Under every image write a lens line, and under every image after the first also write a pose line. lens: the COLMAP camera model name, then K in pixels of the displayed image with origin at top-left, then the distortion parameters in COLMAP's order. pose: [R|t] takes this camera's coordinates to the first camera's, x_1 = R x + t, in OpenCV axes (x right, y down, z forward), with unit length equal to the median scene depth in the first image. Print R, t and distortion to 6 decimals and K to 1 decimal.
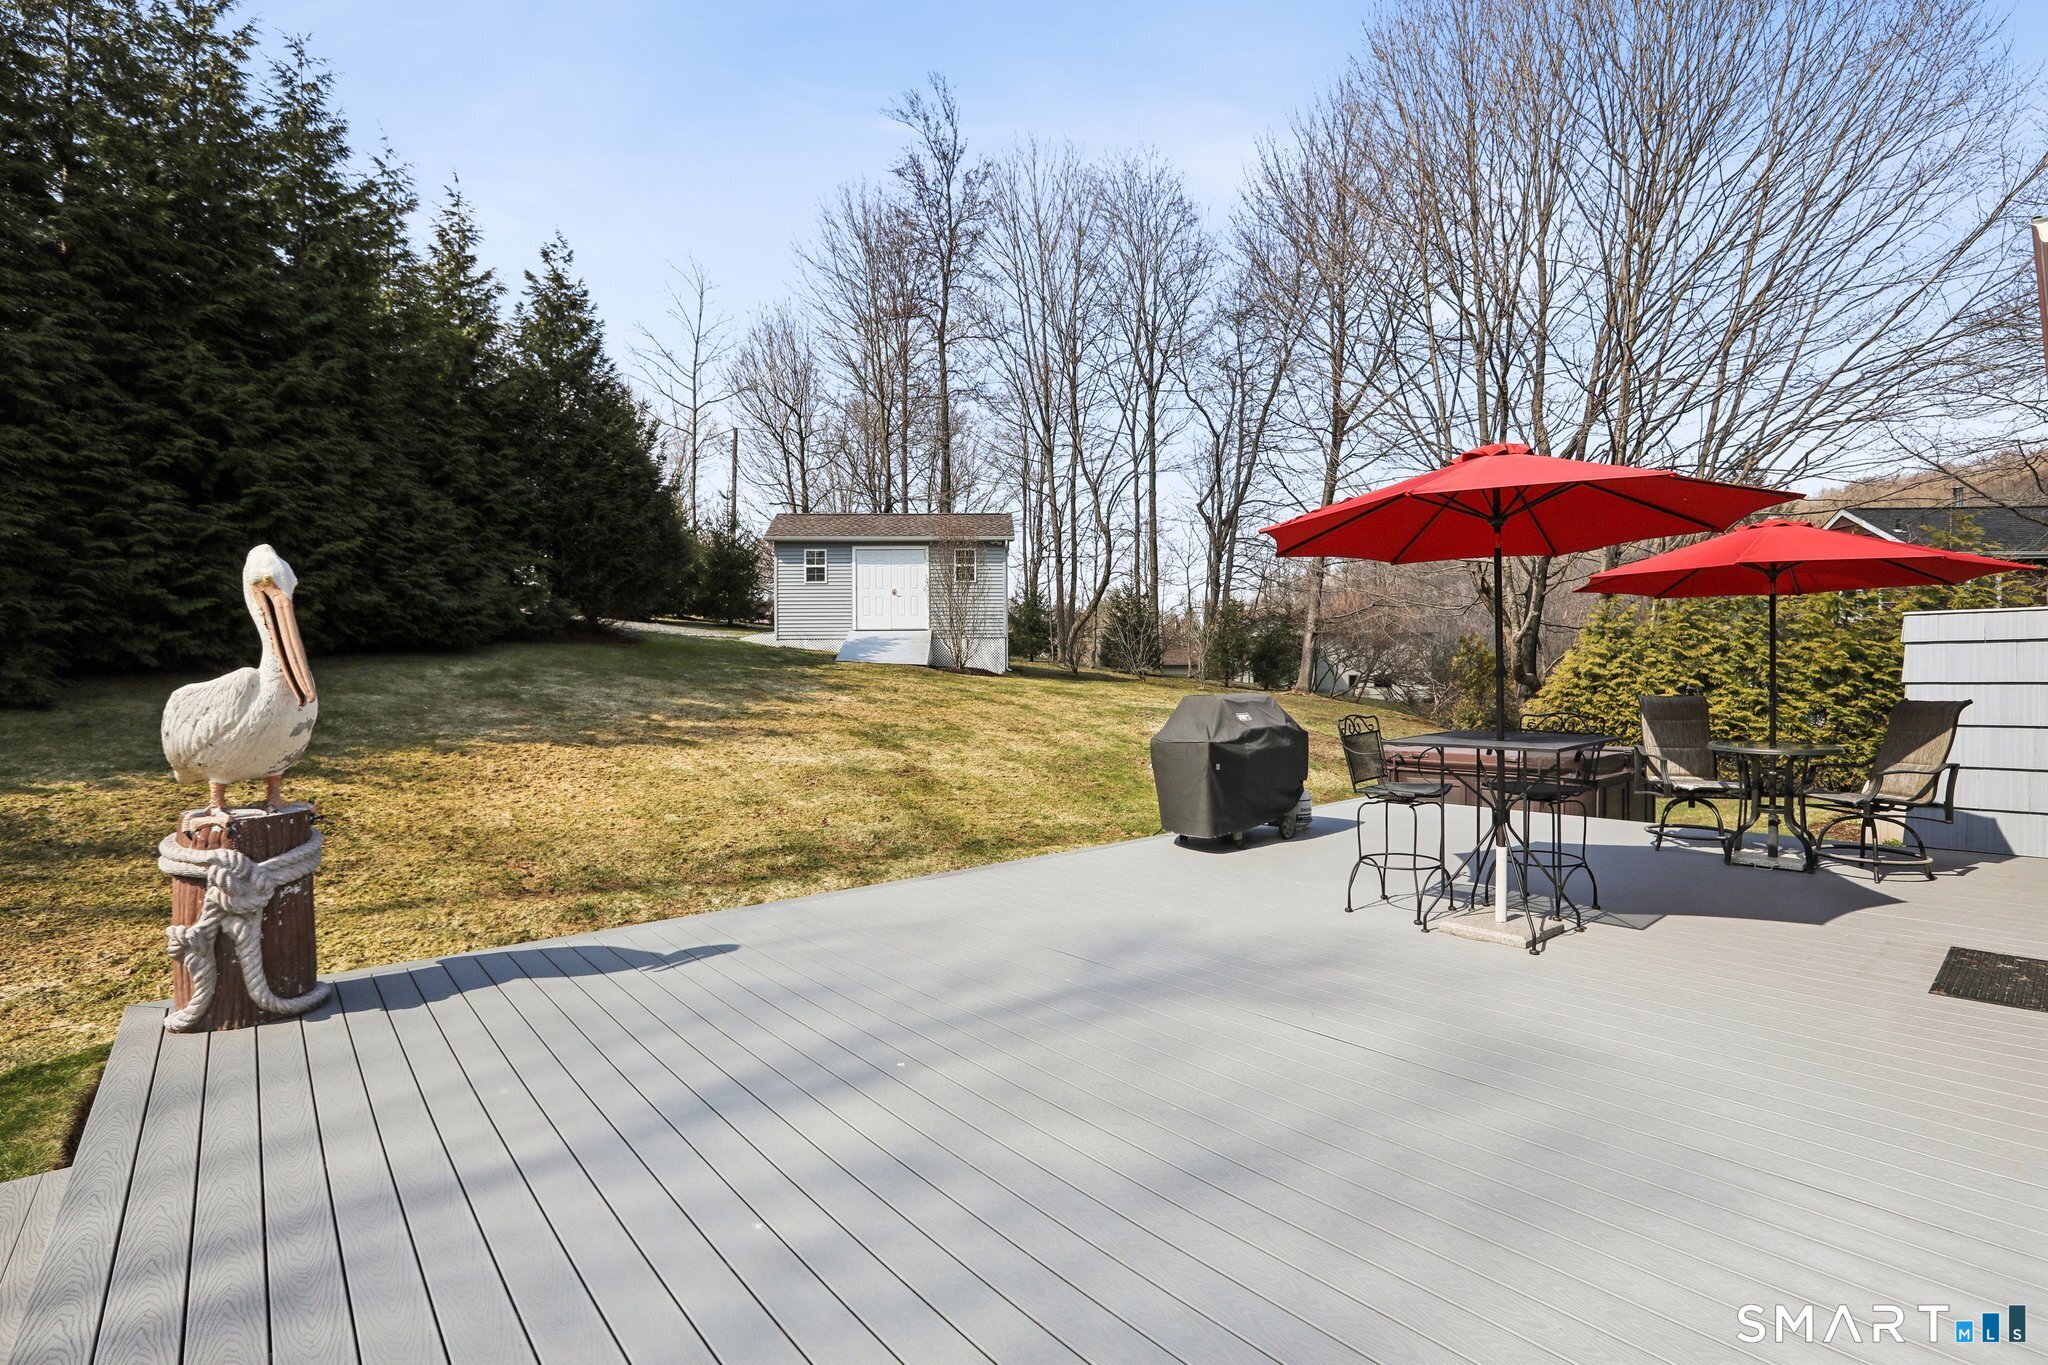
lens RADIAL K [[959.4, 0, 1035.8], [0, 959.4, 681.2], [0, 0, 1]] dist [-0.029238, -0.000224]
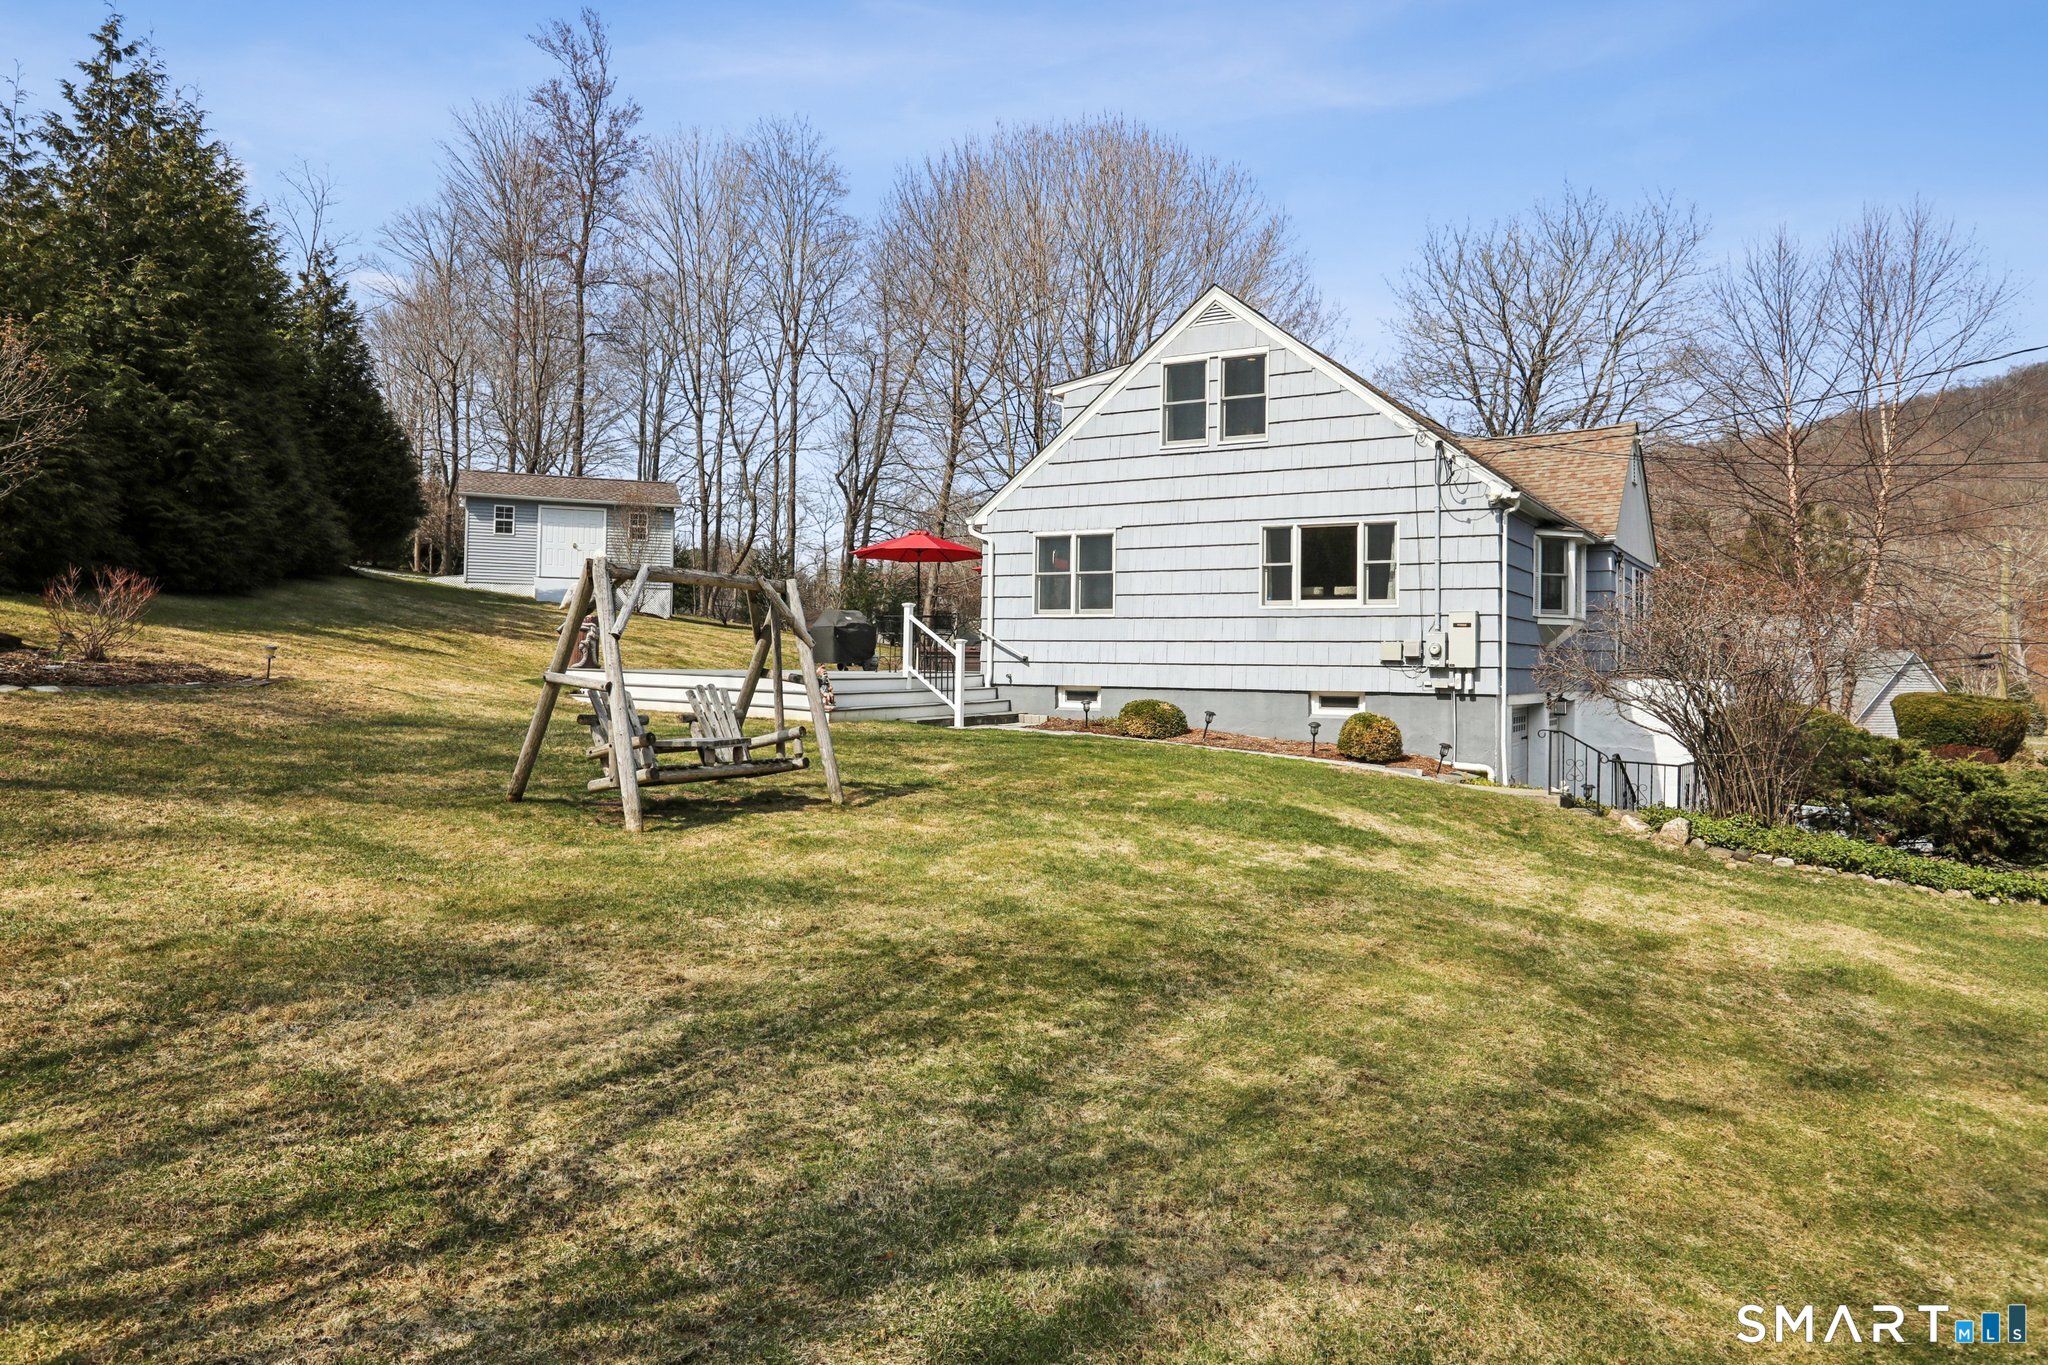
lens RADIAL K [[1390.0, 0, 1032.0], [0, 1390.0, 673.6], [0, 0, 1]] dist [-0.069093, -0.002531]
pose [[0.951640, 0.027759, 0.305957, -0.082138], [-0.028345, 0.999595, -0.002529, 0.032254], [-0.305903, -0.006266, 0.952042, -0.494702]]
